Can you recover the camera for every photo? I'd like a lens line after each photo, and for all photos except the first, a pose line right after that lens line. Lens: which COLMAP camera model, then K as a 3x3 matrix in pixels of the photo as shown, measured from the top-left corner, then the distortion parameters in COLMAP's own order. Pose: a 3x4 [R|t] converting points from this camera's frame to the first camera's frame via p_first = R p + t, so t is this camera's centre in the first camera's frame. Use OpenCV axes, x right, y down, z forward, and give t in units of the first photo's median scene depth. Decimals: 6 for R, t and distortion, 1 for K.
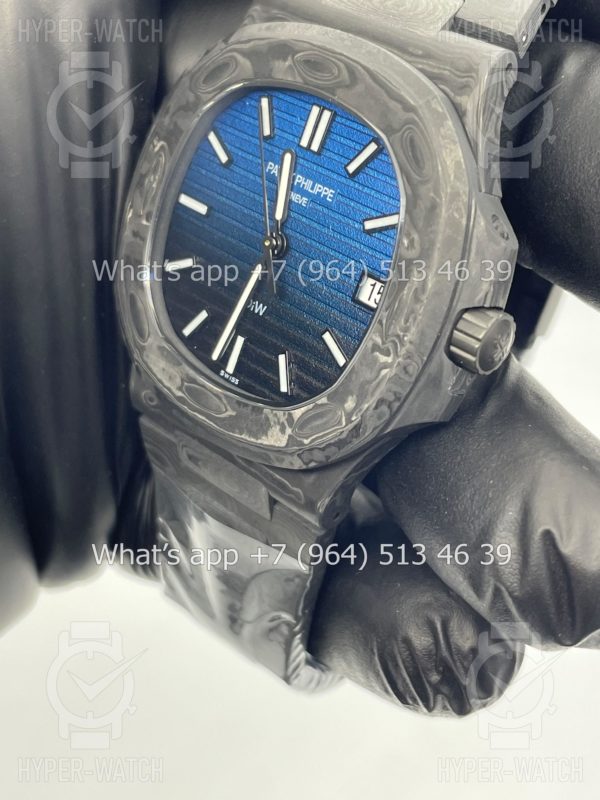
lens RADIAL K [[1270.3, 0, 300.0], [0, 1270.3, 400.0], [0, 0, 1]] dist [0.157420, -0.565286]
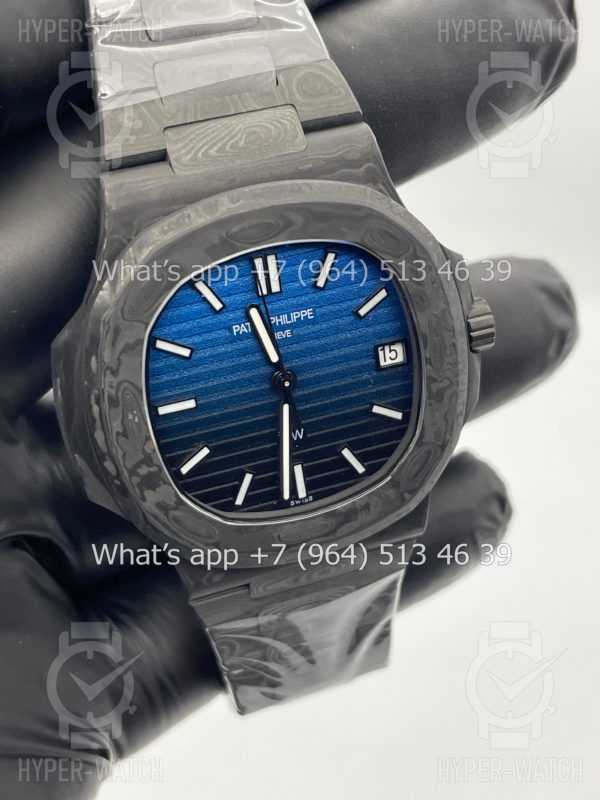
lens RADIAL K [[1270.3, 0, 300.0], [0, 1270.3, 400.0], [0, 0, 1]] dist [0.157420, -0.565286]
pose [[0.463397, -0.656681, 0.595007, -0.684301], [0.530637, 0.743390, 0.407180, -0.556266], [-0.709709, 0.127047, 0.692944, 0.245295]]
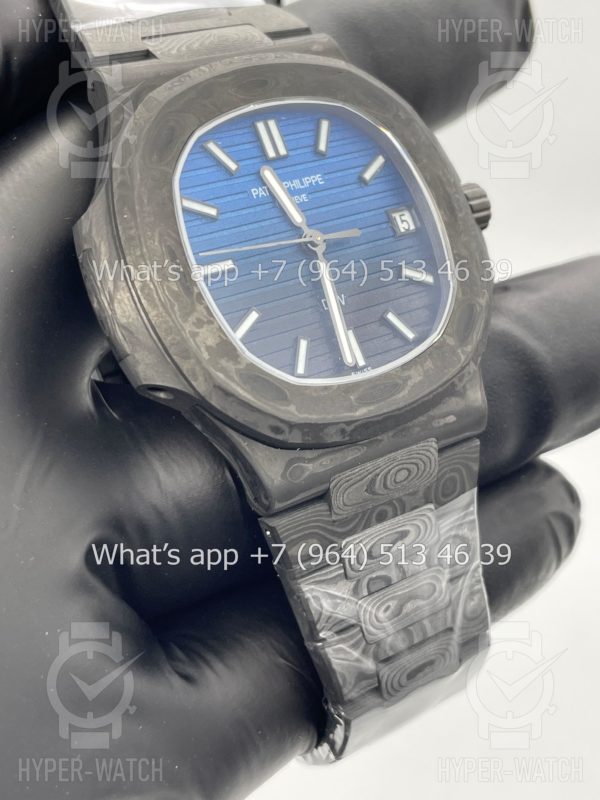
lens RADIAL K [[1270.3, 0, 300.0], [0, 1270.3, 400.0], [0, 0, 1]] dist [0.157420, -0.565286]
pose [[0.200911, -0.347491, 0.915907, -1.053541], [0.676027, 0.725835, 0.127087, -0.172390], [-0.708959, 0.593644, 0.380741, 0.698495]]
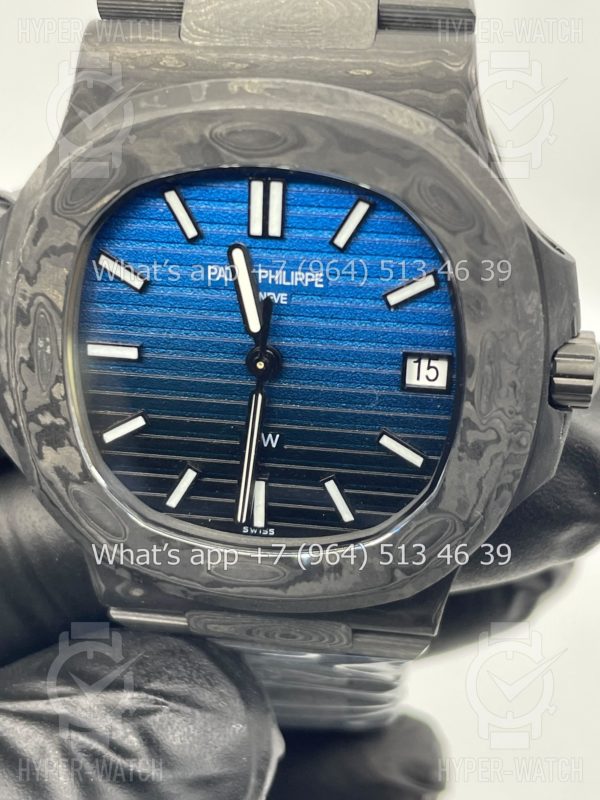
lens RADIAL K [[1270.3, 0, 300.0], [0, 1270.3, 400.0], [0, 0, 1]] dist [0.157420, -0.565286]
pose [[0.809036, -0.455679, 0.371238, -0.307845], [0.390042, 0.888734, 0.240869, -0.285934], [-0.439691, -0.050073, 0.896752, 0.296188]]
